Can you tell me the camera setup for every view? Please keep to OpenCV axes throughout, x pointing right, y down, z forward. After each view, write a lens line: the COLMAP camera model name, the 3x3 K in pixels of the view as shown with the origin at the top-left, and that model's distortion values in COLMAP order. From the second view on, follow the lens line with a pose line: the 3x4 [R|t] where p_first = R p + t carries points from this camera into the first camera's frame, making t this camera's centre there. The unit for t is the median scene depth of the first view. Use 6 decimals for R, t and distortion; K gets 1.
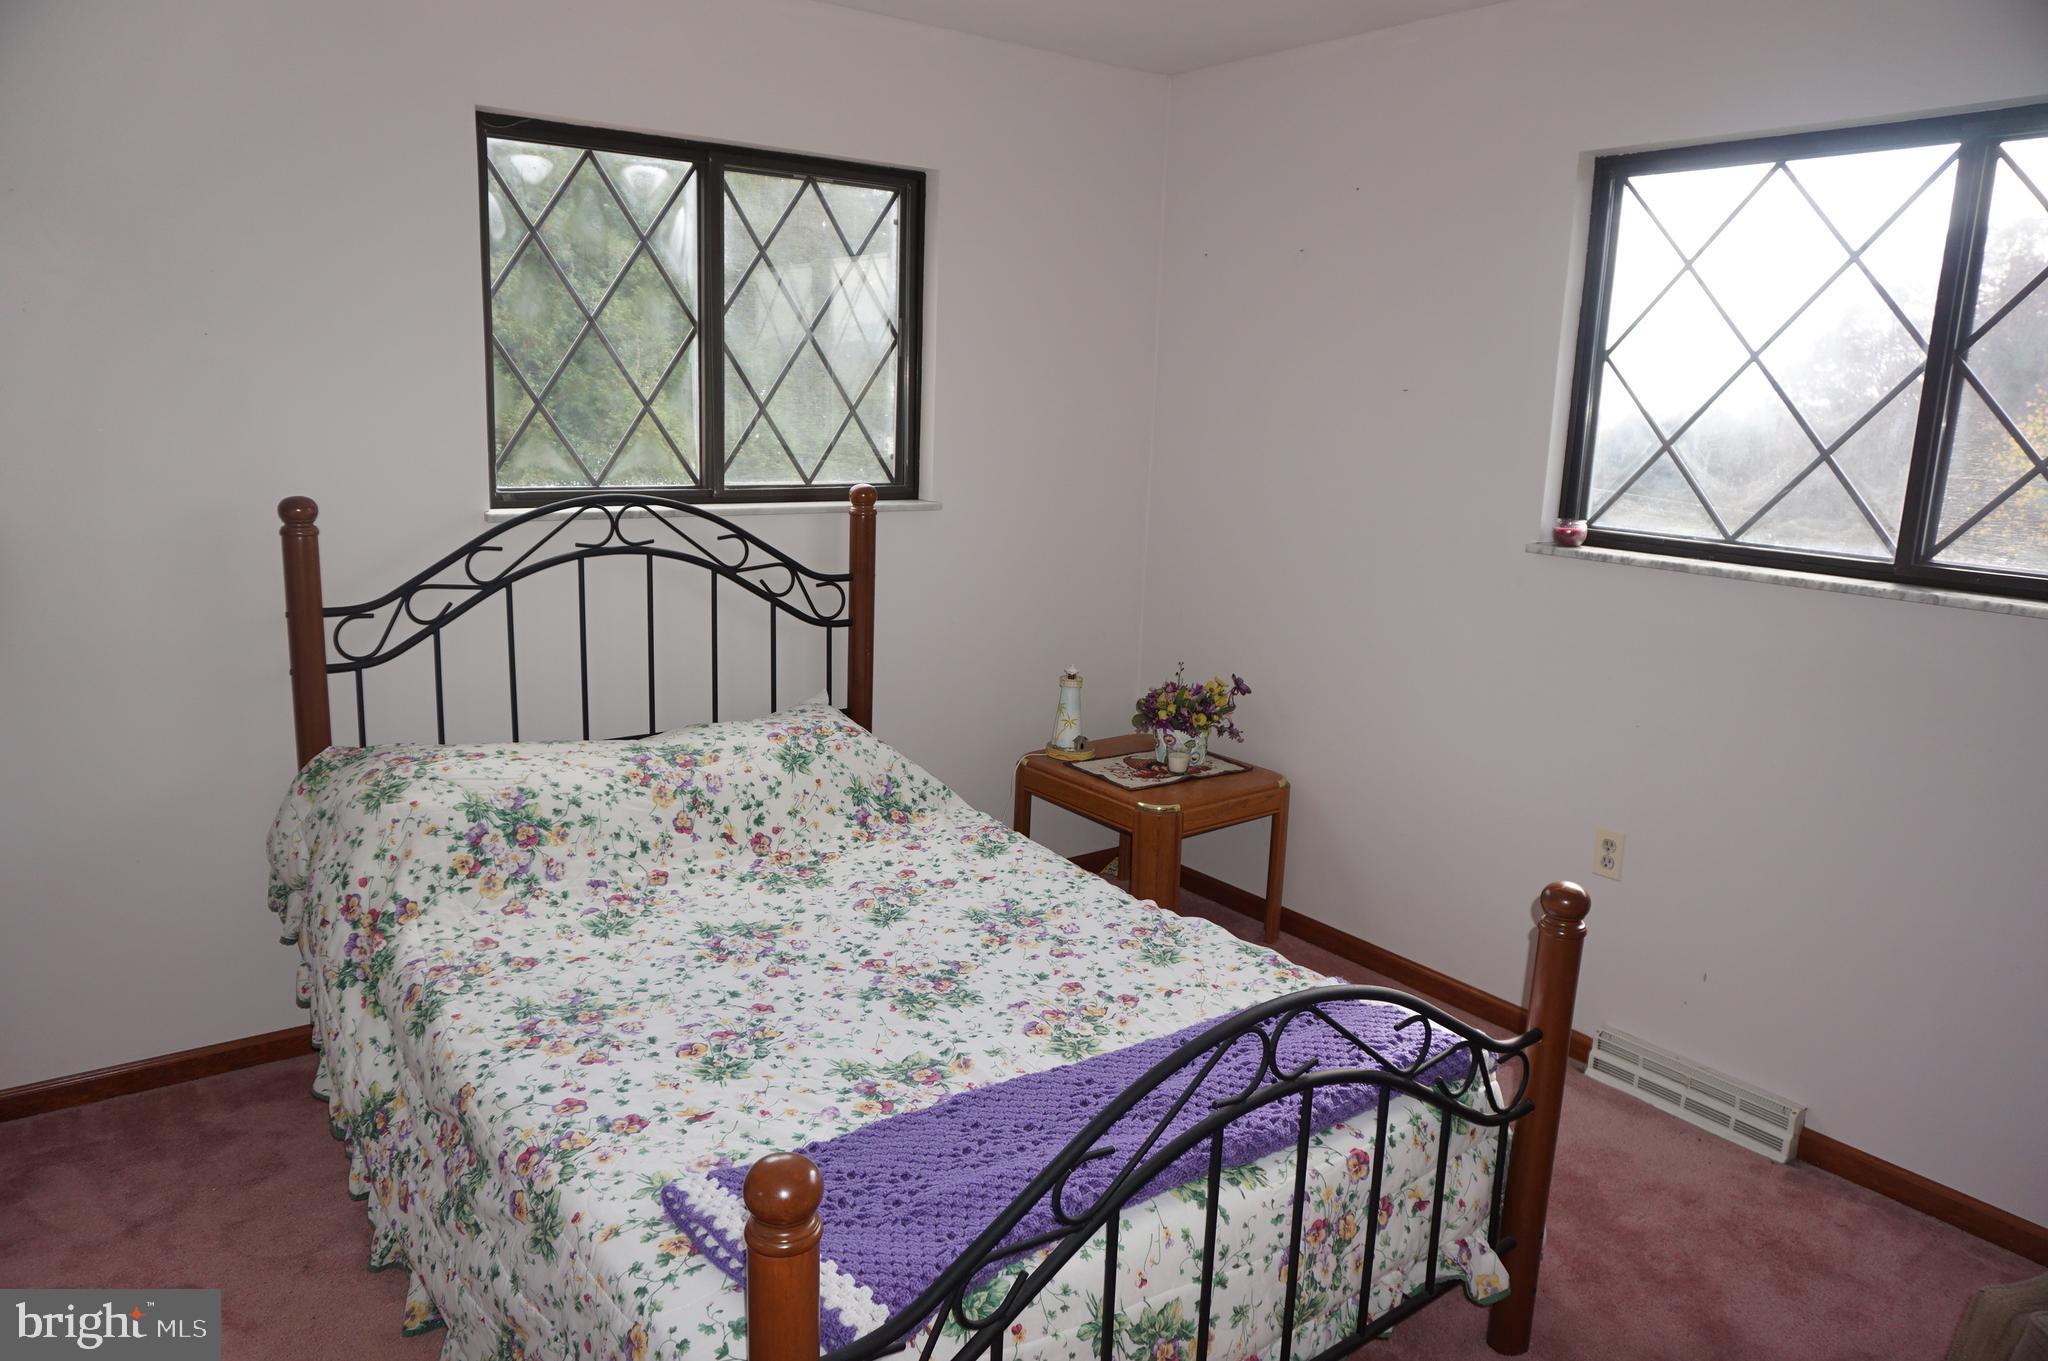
lens RADIAL K [[1361.6, 0, 1020.9], [0, 1361.6, 658.3], [0, 0, 1]] dist [-0.048193, 0.026570]
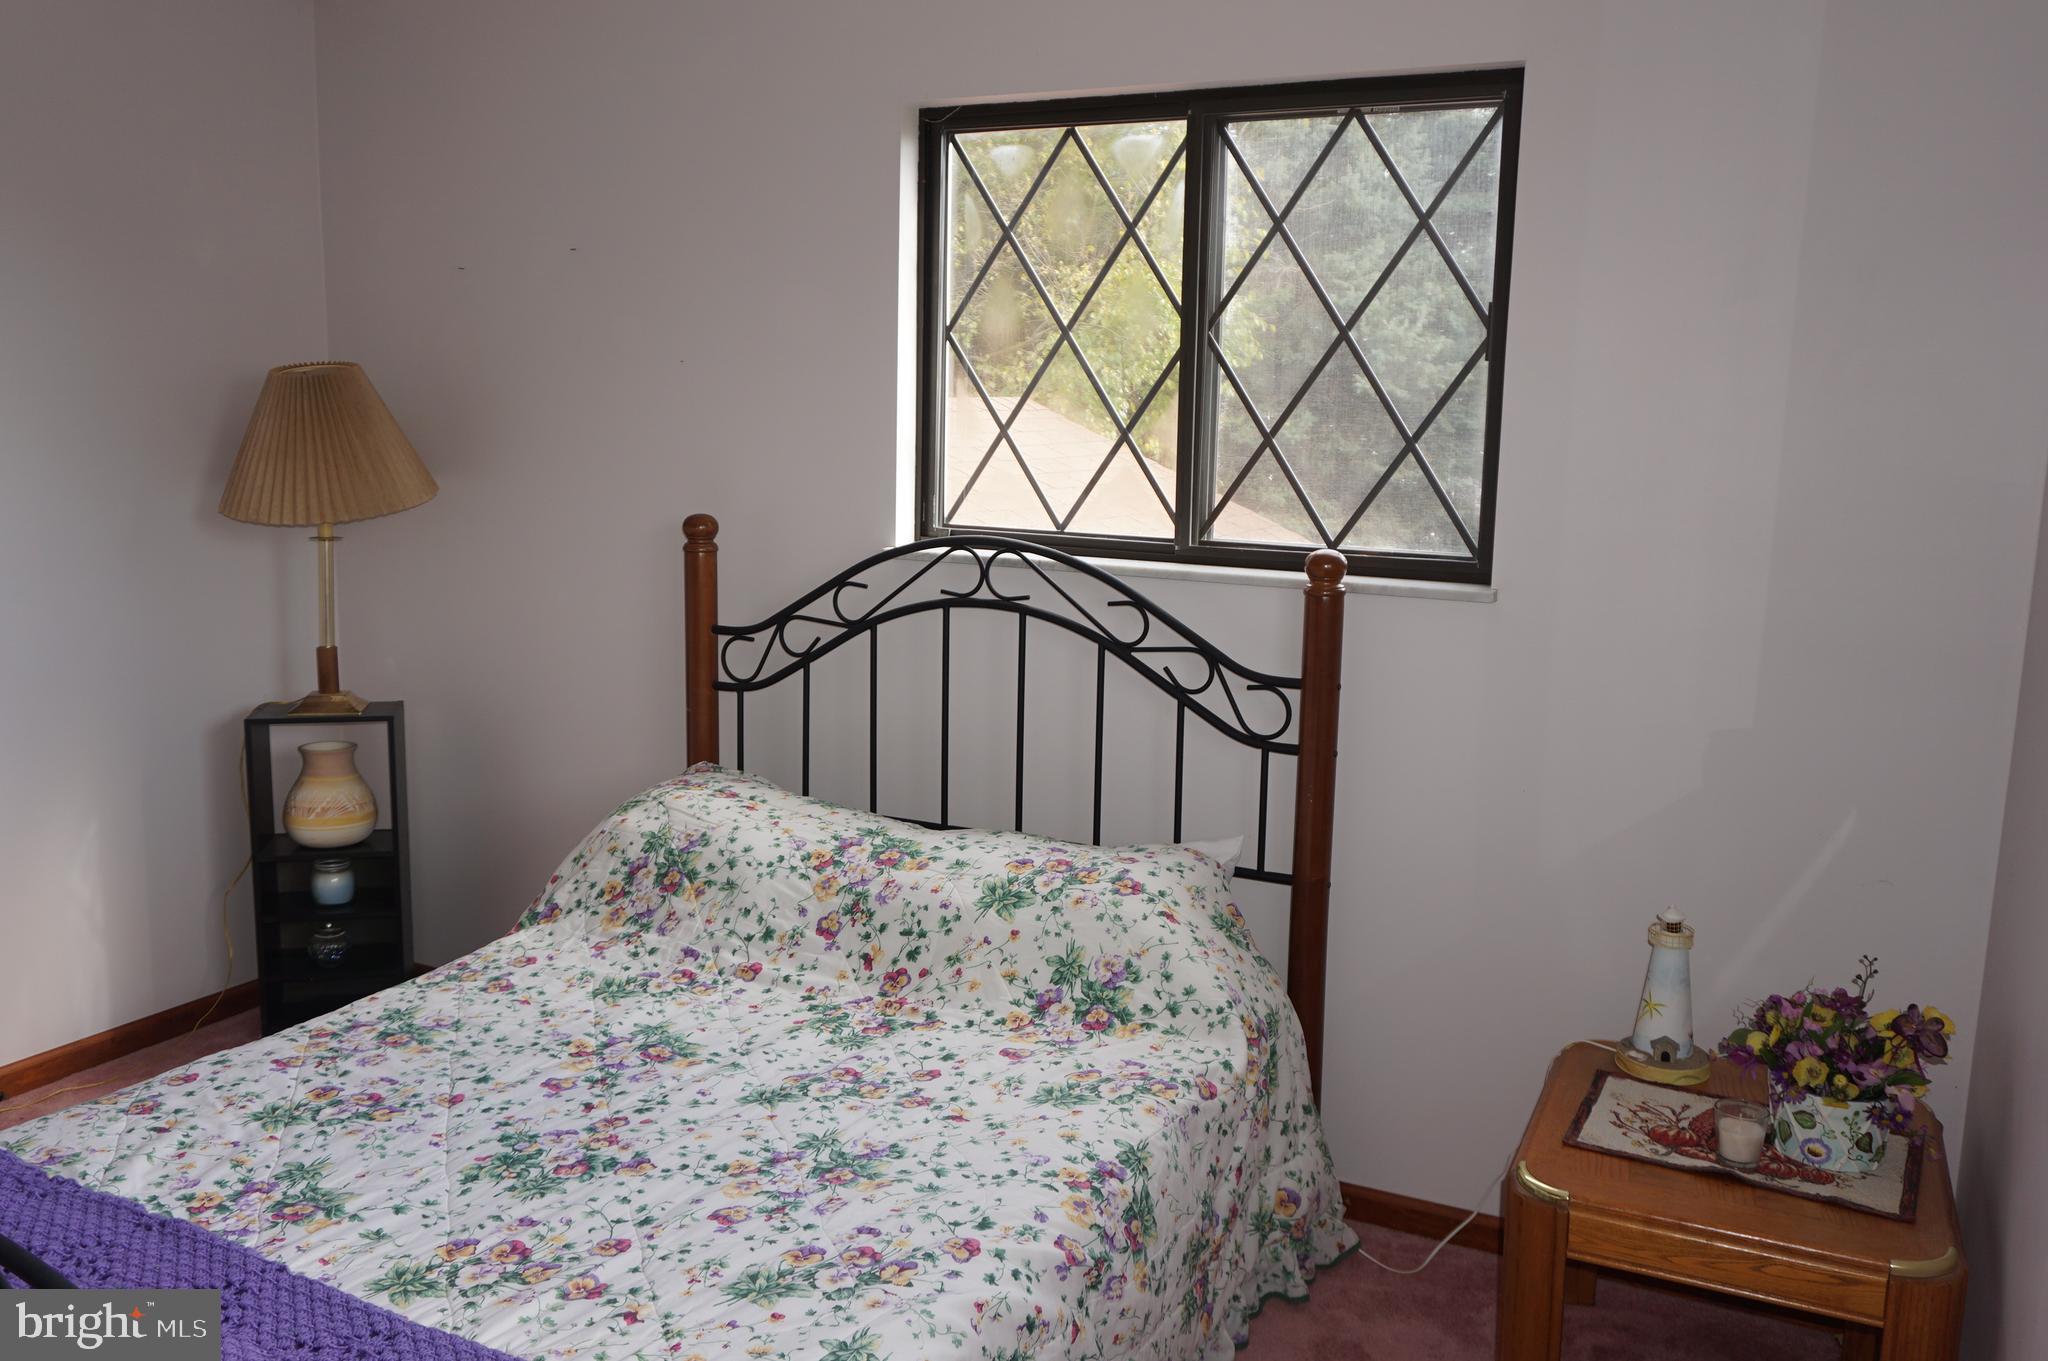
lens RADIAL K [[1676.8, 0, 1041.9], [0, 1676.8, 661.6], [0, 0, 1]] dist [-0.020474, 0.016147]
pose [[0.445521, 0.113070, -0.888103, 0.672014], [-0.177851, 0.983399, 0.035983, -0.093067], [0.877428, 0.141918, 0.458234, 0.597547]]
